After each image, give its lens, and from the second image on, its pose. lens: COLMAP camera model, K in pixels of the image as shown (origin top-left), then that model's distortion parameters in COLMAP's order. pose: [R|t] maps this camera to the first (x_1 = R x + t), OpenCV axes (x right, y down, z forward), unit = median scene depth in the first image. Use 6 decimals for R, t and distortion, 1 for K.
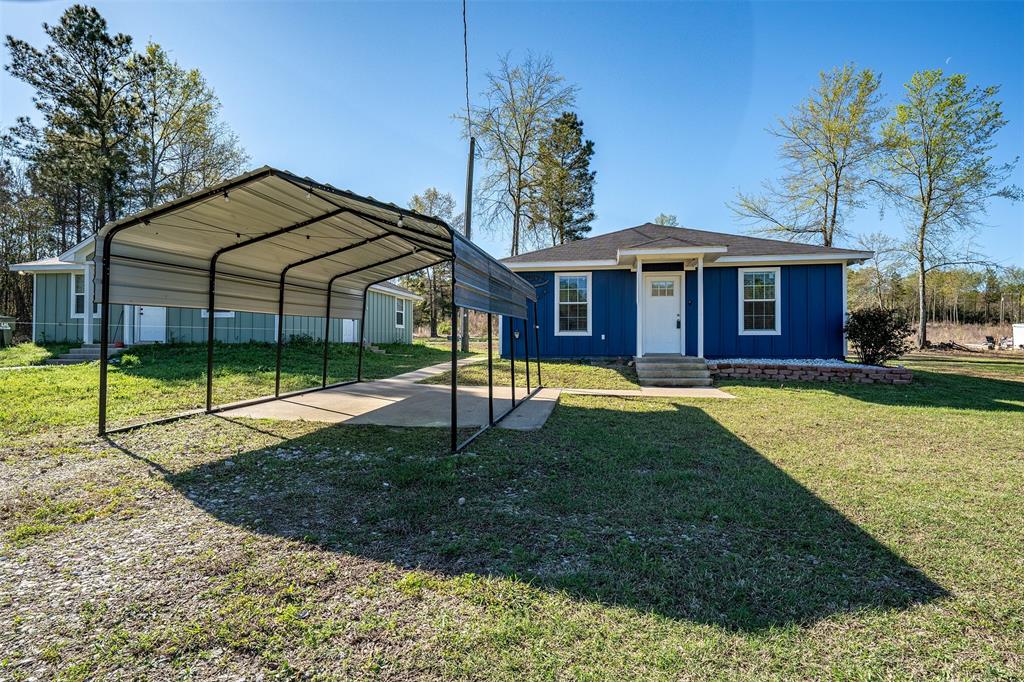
lens RADIAL K [[593.6, 0, 512.5], [0, 593.6, 315.6], [0, 0, 1]] dist [0.027980, -0.001068]
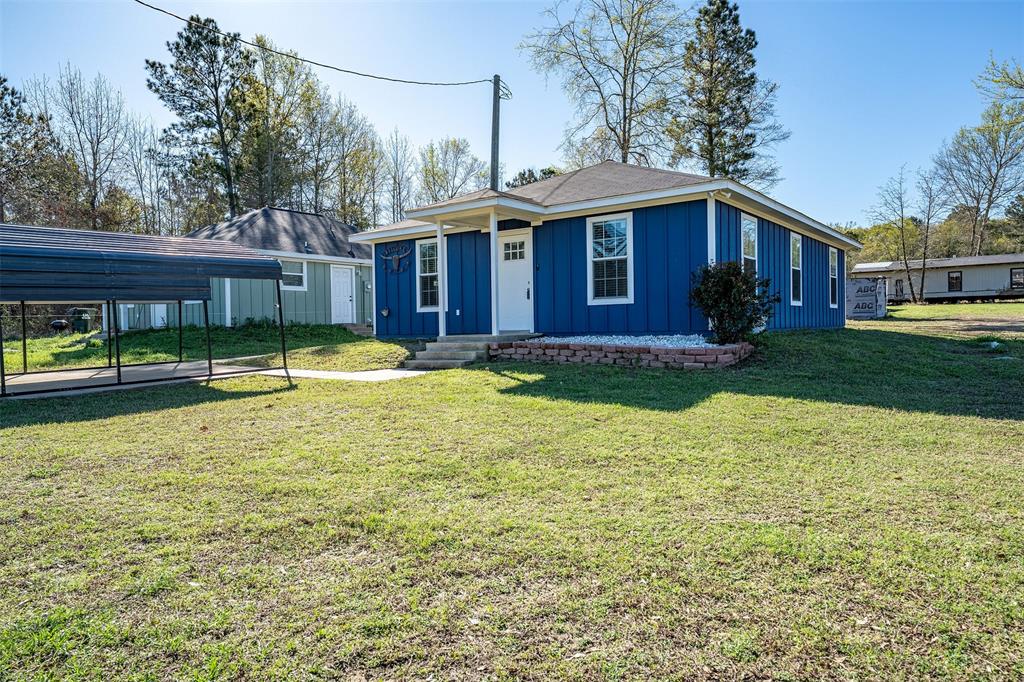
lens RADIAL K [[735.5, 0, 512.0], [0, 735.5, 341.0], [0, 0, 1]] dist [0.000278, 0.000893]
pose [[0.878911, -0.012476, -0.476822, 0.733597], [0.055657, 0.995512, 0.076543, 0.000683], [0.473727, -0.093813, 0.875661, 0.101755]]
